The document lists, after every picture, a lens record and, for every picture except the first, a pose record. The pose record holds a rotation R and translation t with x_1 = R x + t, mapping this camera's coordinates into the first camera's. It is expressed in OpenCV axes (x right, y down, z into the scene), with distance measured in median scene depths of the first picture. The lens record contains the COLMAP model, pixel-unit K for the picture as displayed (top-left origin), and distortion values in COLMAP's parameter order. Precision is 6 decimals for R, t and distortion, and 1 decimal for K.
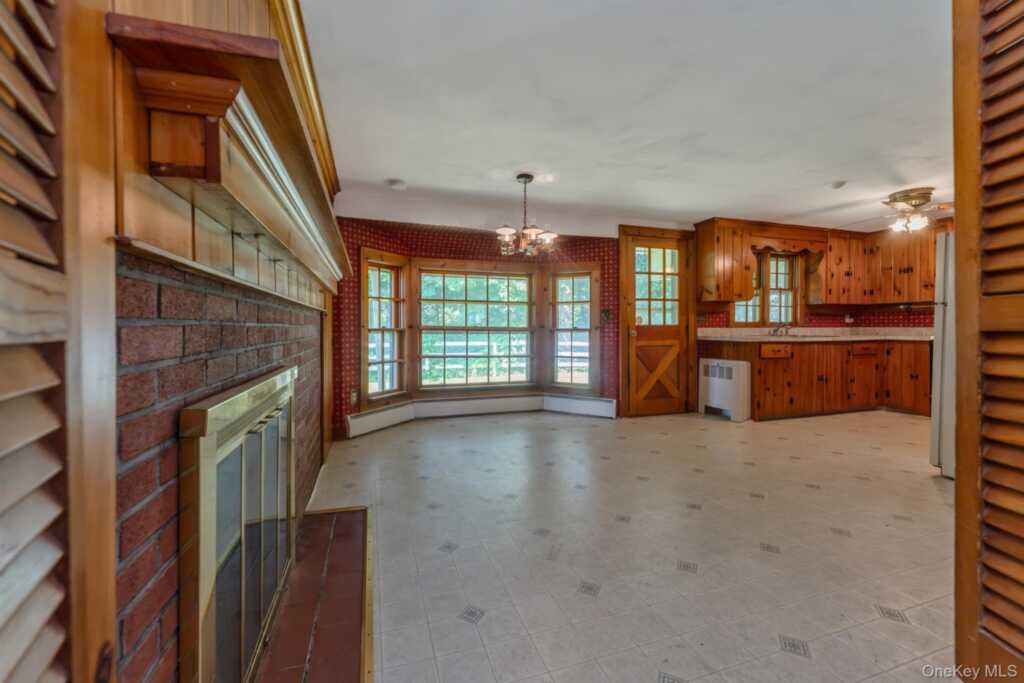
lens RADIAL K [[421.1, 0, 503.8], [0, 421.1, 338.4], [0, 0, 1]] dist [-0.003674, -0.000919]
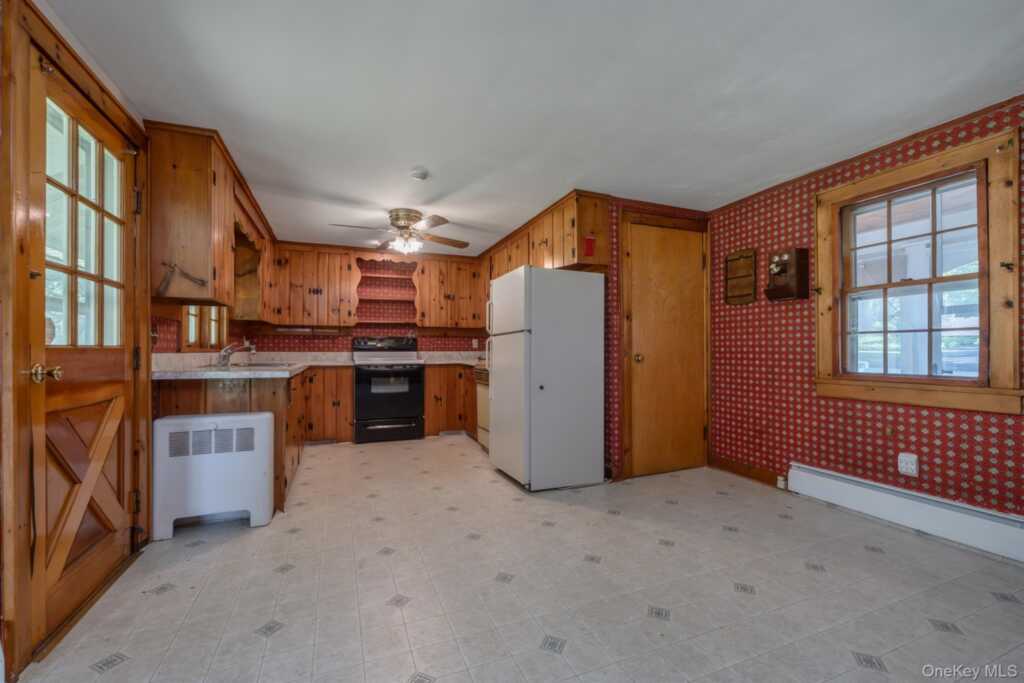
lens RADIAL K [[427.2, 0, 506.6], [0, 427.2, 347.9], [0, 0, 1]] dist [0.002719, -0.000029]
pose [[-0.077091, 0.007776, 0.996994, -0.026410], [0.022932, 0.999719, -0.006024, -0.020649], [-0.996760, 0.022399, -0.077248, 0.668128]]
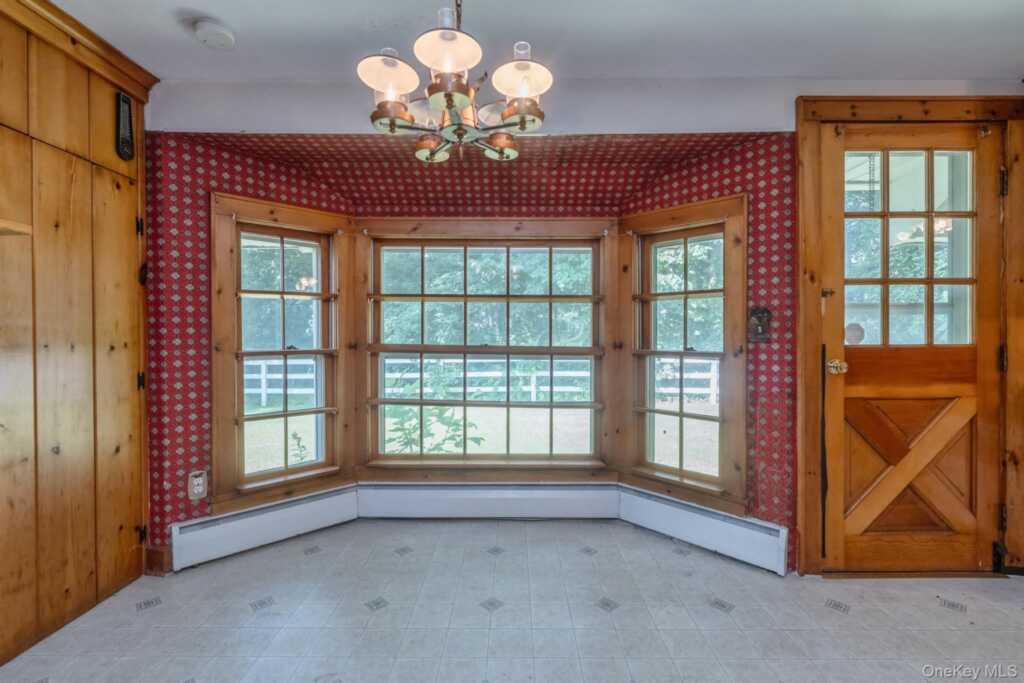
lens RADIAL K [[472.8, 0, 515.7], [0, 472.8, 342.5], [0, 0, 1]] dist [-0.002306, -0.000044]
pose [[0.950602, 0.006788, -0.310339, 0.151640], [-0.009344, 0.999934, -0.006752, -0.028236], [0.310272, 0.009318, 0.950602, 0.463455]]
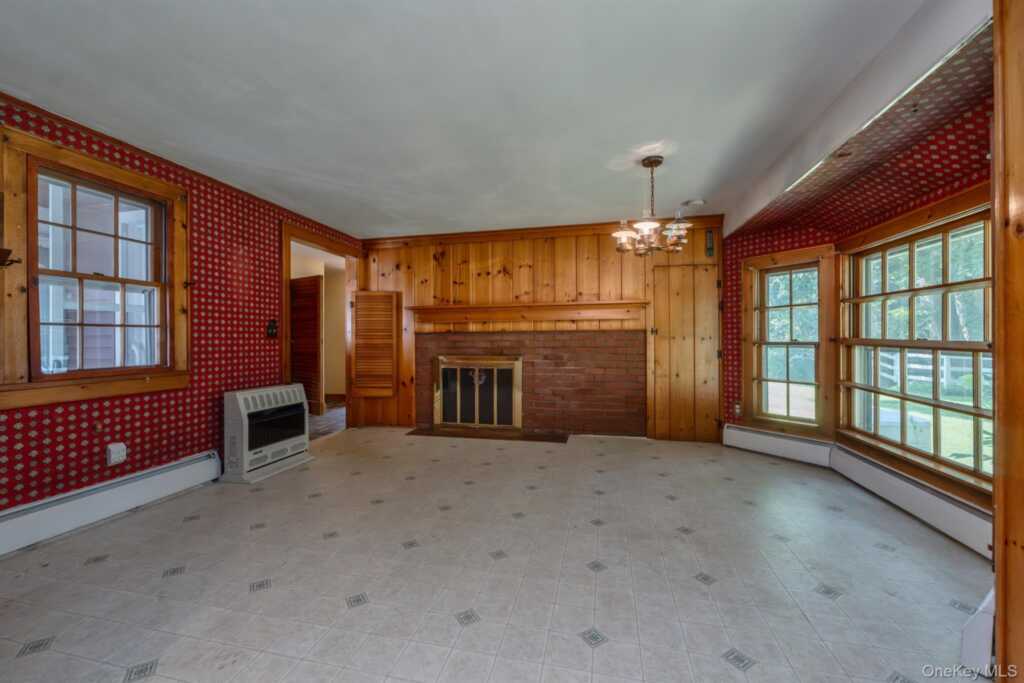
lens RADIAL K [[421.1, 0, 512.7], [0, 421.1, 337.6], [0, 0, 1]] dist [-0.003674, -0.000919]
pose [[-0.499875, 0.003958, -0.866089, 0.641424], [-0.013913, 0.999824, 0.012599, -0.031170], [0.865986, 0.018348, -0.499732, 0.835291]]
